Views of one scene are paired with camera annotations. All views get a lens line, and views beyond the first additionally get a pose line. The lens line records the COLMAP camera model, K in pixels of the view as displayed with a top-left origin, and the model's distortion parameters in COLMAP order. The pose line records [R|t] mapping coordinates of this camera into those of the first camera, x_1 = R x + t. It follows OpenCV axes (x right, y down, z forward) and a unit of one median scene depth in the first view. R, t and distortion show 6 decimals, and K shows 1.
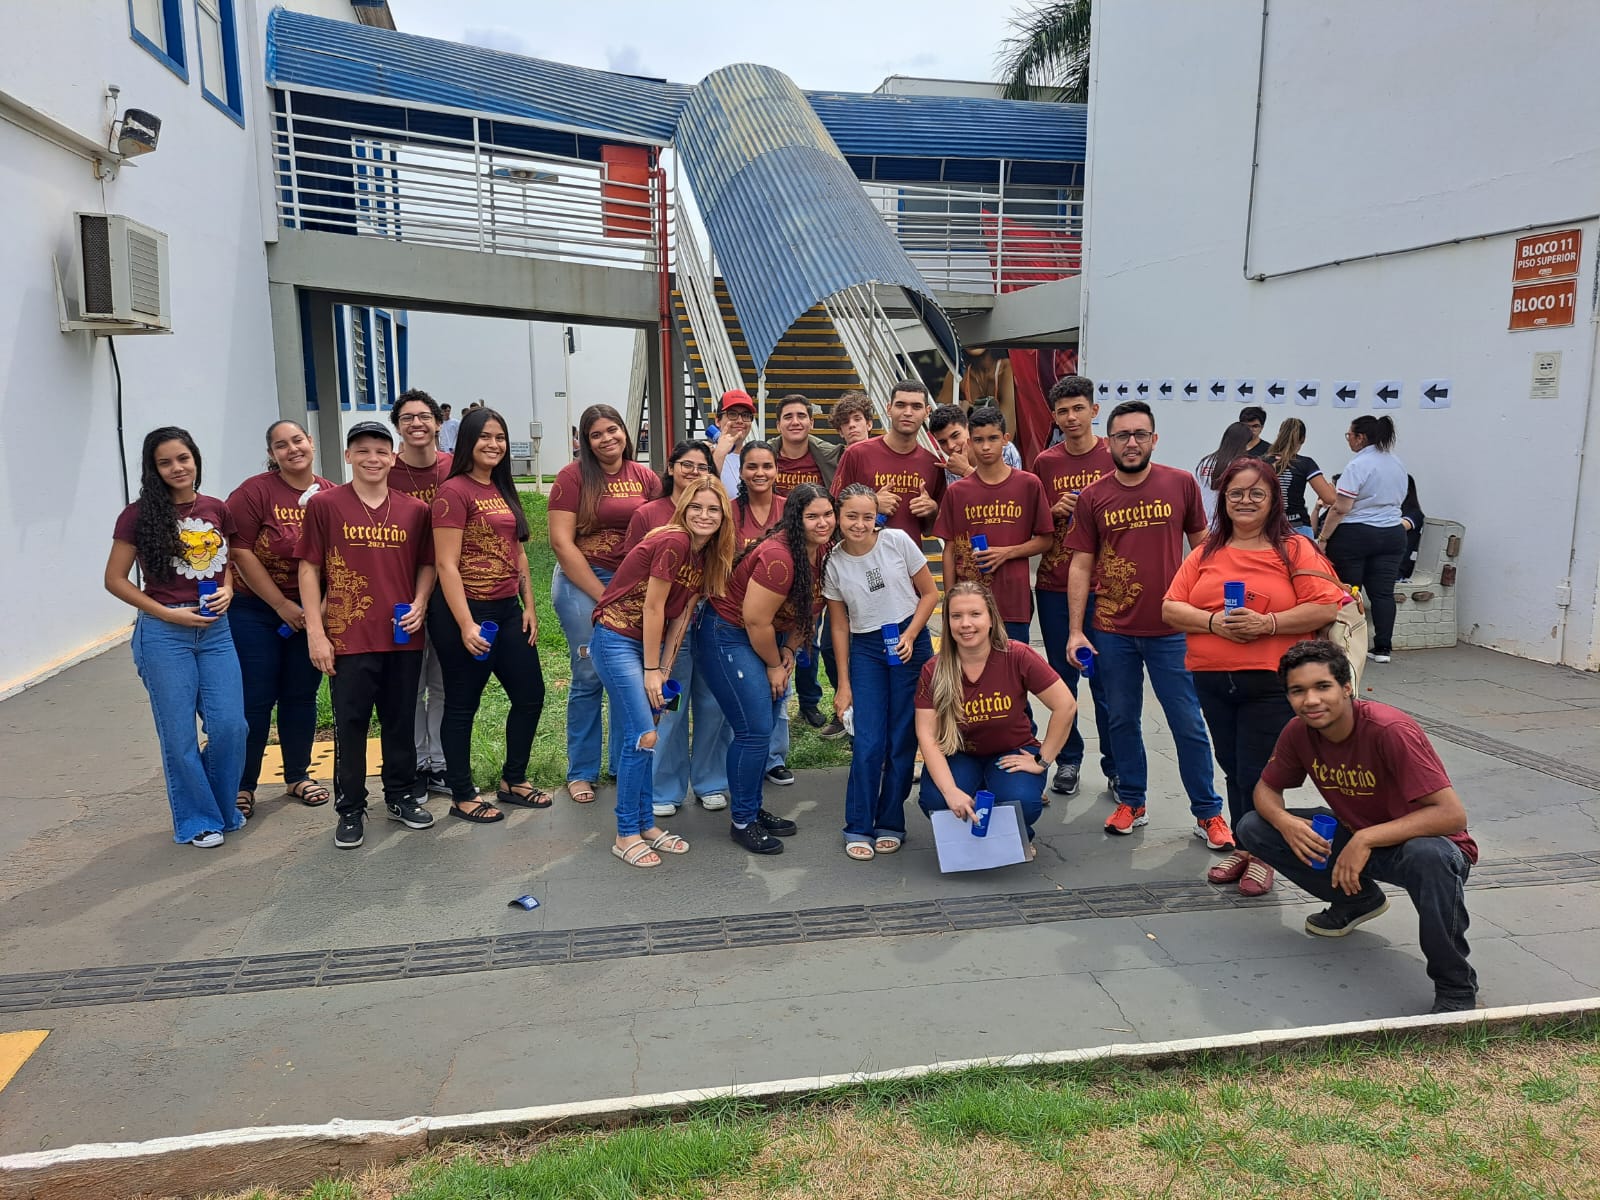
lens RADIAL K [[1163.4, 0, 790.6], [0, 1163.4, 598.4], [0, 0, 1]] dist [0.070844, -0.065855]
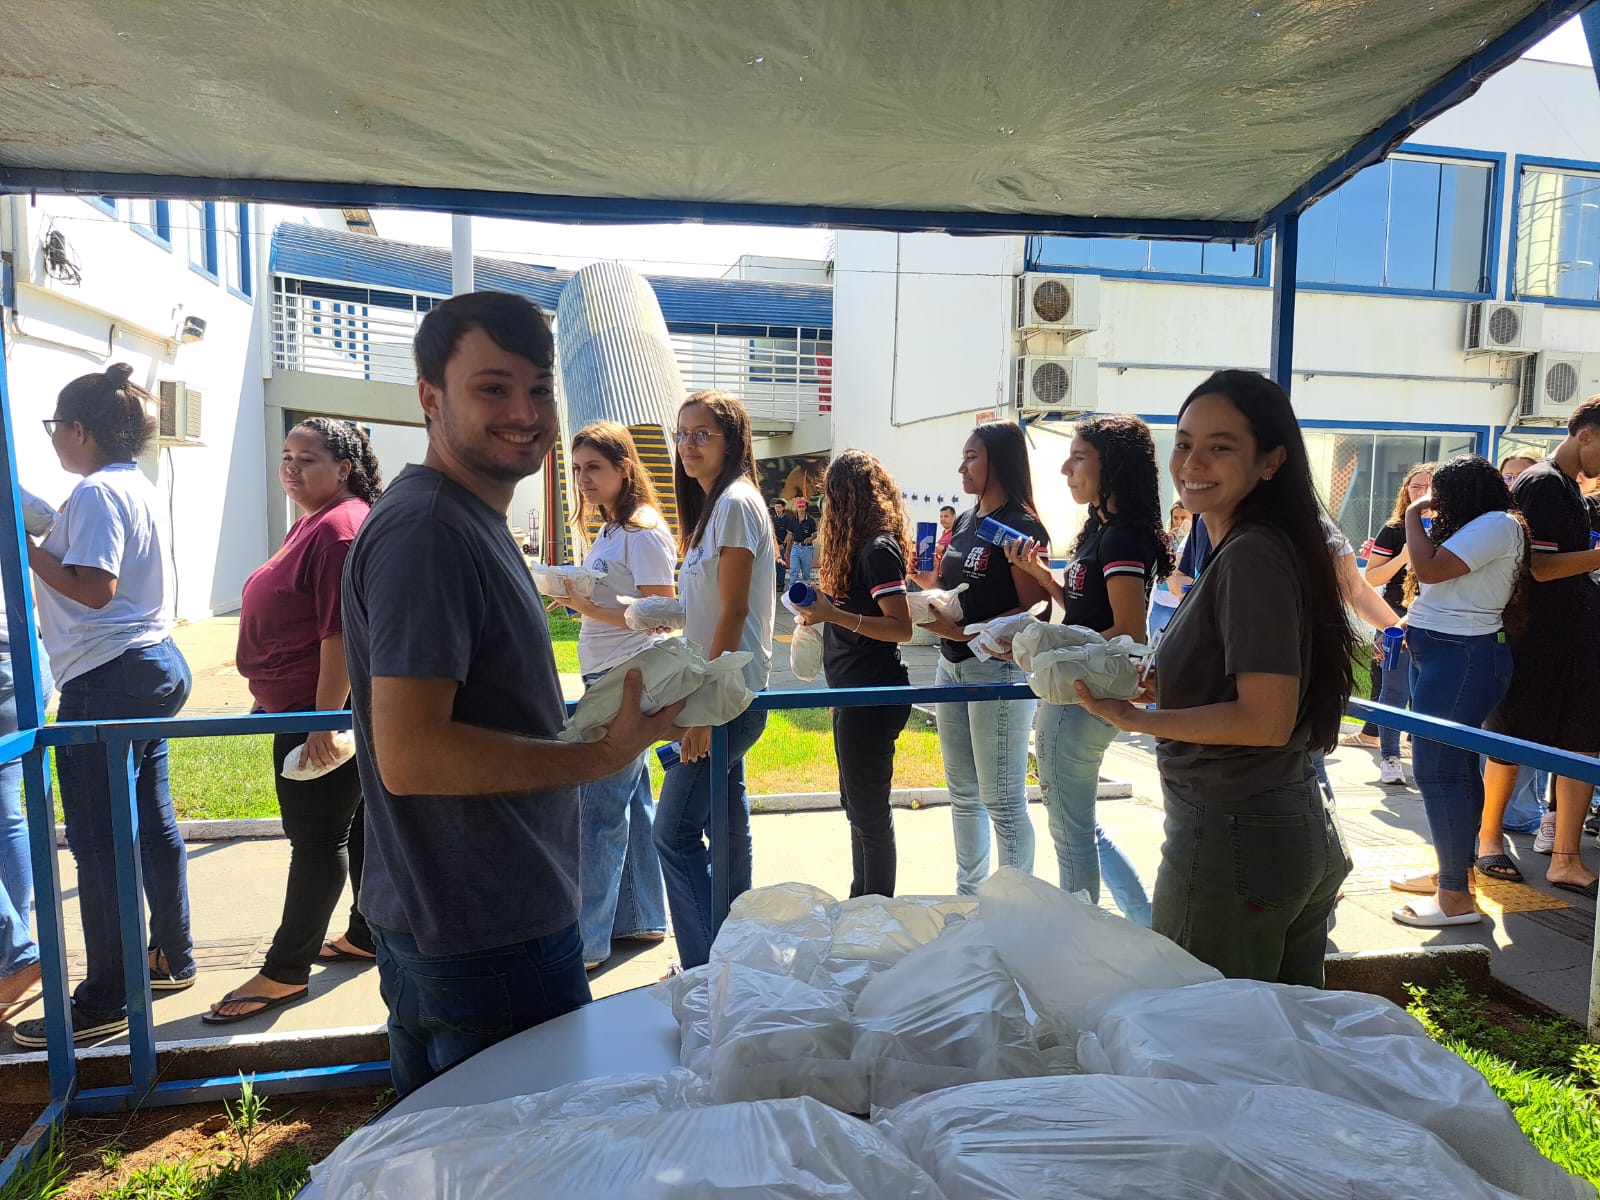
lens RADIAL K [[1163.4, 0, 790.6], [0, 1163.4, 598.4], [0, 0, 1]] dist [0.070844, -0.065855]
pose [[0.999575, 0.019854, 0.021327, 0.180180], [-0.018118, 0.996730, -0.078741, 0.070747], [-0.022821, 0.078321, 0.996667, -0.440785]]
